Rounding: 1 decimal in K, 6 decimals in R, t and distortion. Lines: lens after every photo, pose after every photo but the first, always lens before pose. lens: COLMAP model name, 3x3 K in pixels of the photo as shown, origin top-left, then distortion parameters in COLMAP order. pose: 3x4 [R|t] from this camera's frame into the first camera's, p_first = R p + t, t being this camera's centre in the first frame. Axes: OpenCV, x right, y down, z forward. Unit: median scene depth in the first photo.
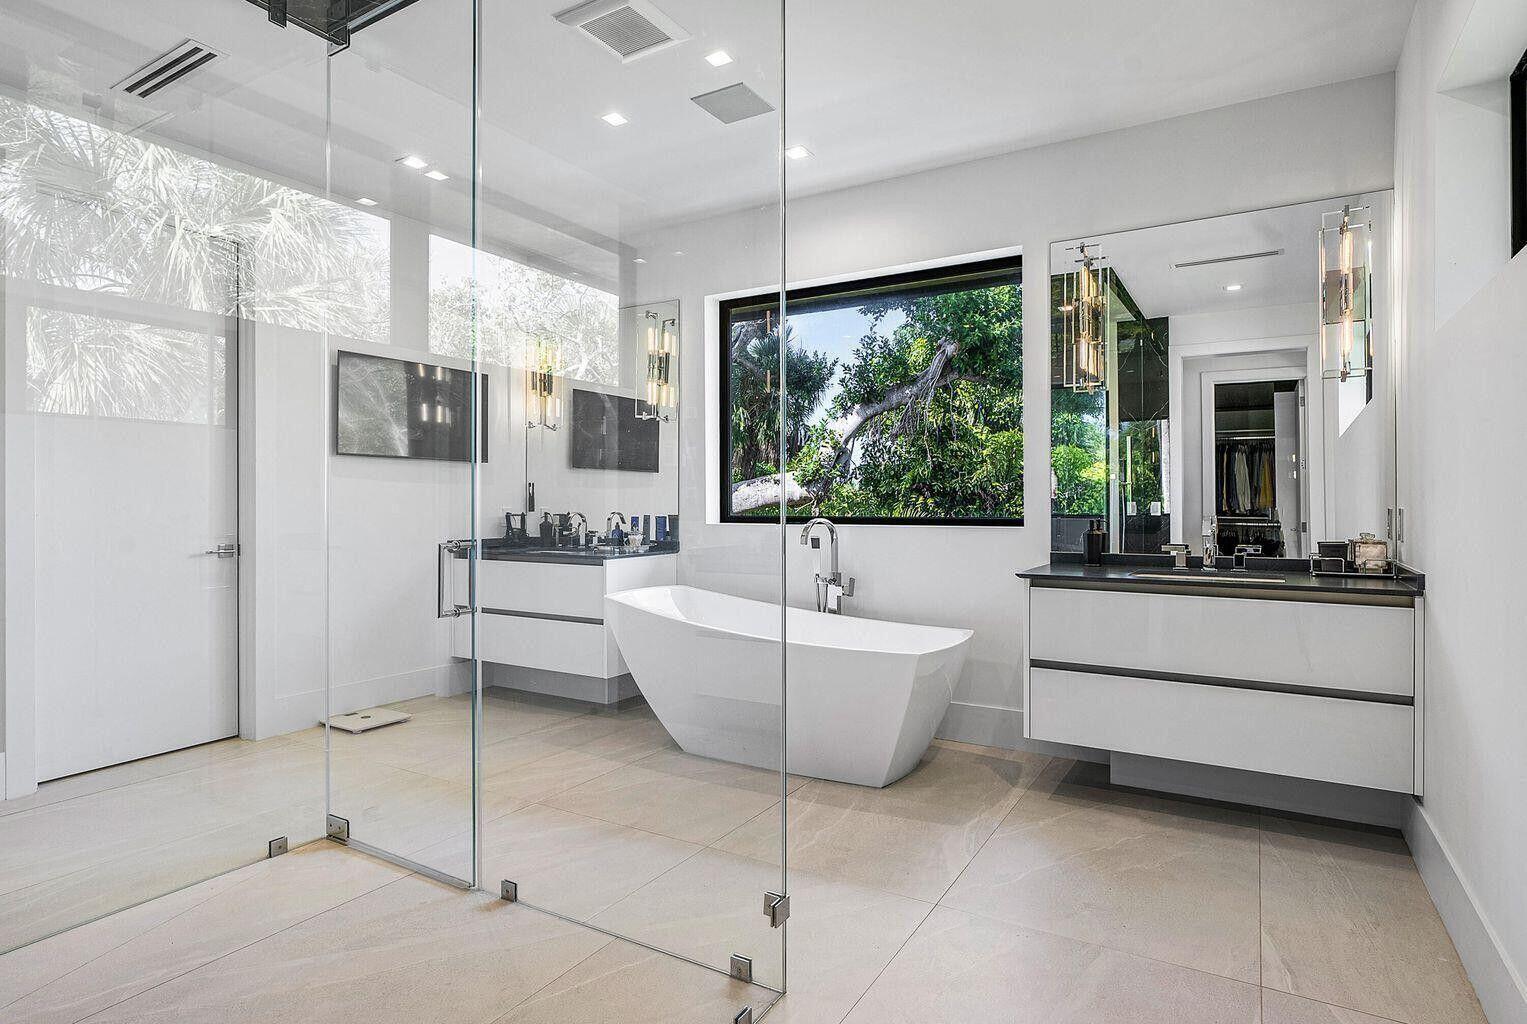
lens RADIAL K [[823.2, 0, 763.5], [0, 823.2, 512.0], [0, 0, 1]] dist [0.003279, 0.000298]
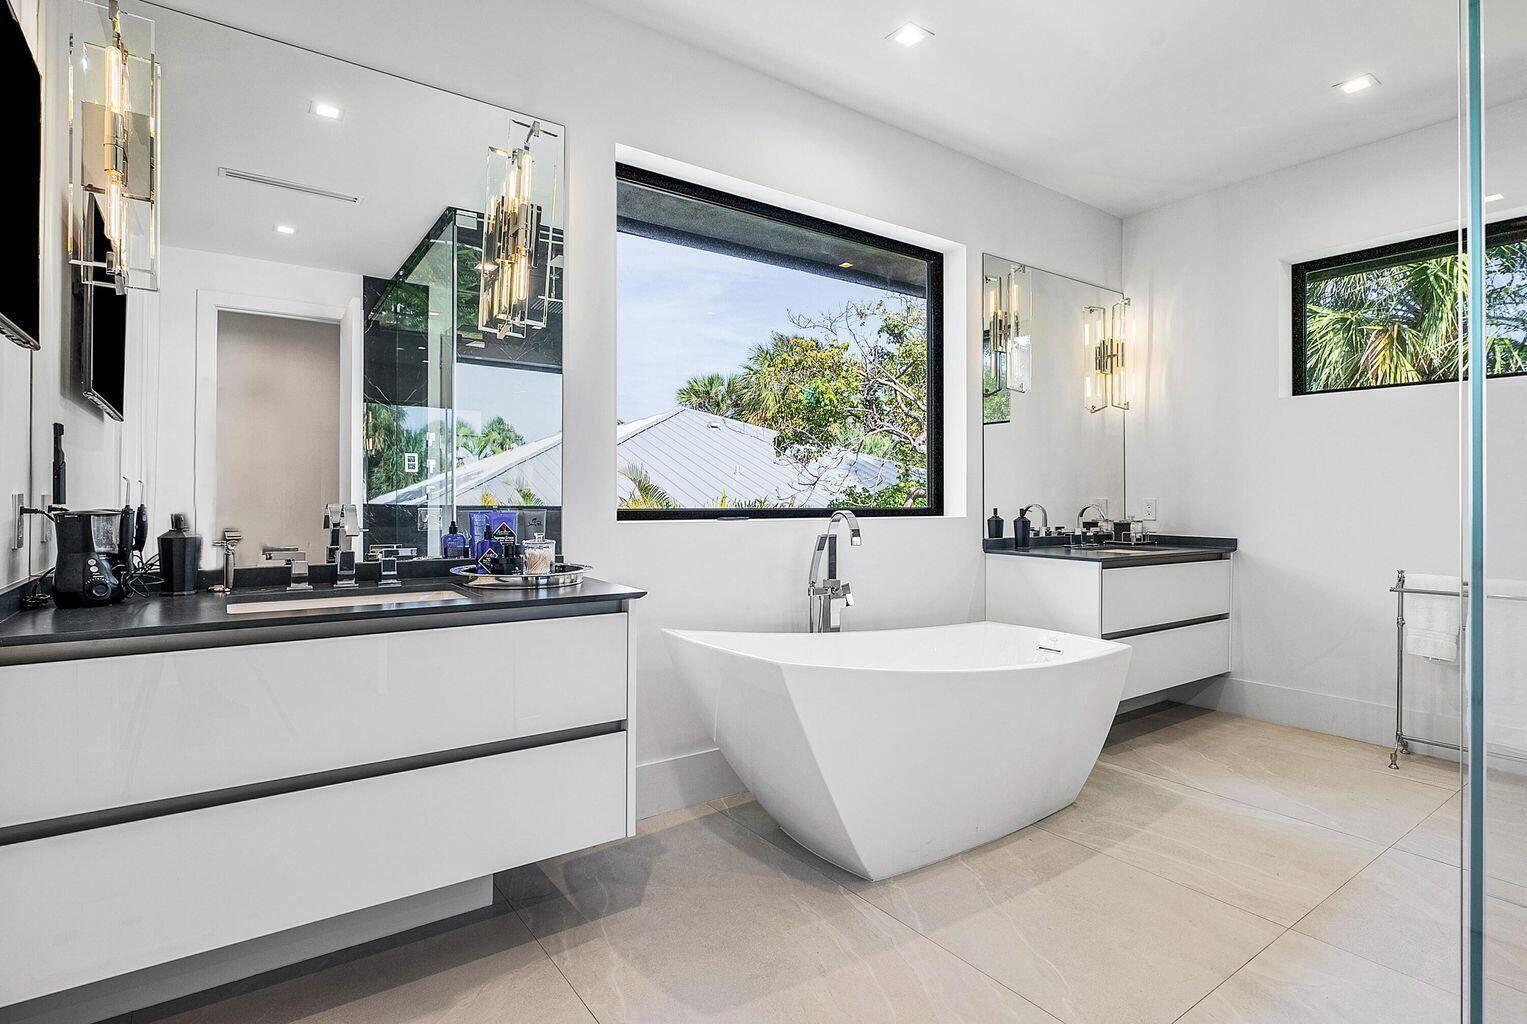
lens RADIAL K [[767.5, 0, 763.5], [0, 767.5, 512.0], [0, 0, 1]] dist [-0.001077, -0.000148]
pose [[0.397571, -0.015995, 0.917432, -0.696121], [0.001033, 0.999855, 0.016985, -0.003492], [-0.917571, -0.005805, 0.397530, 0.879305]]
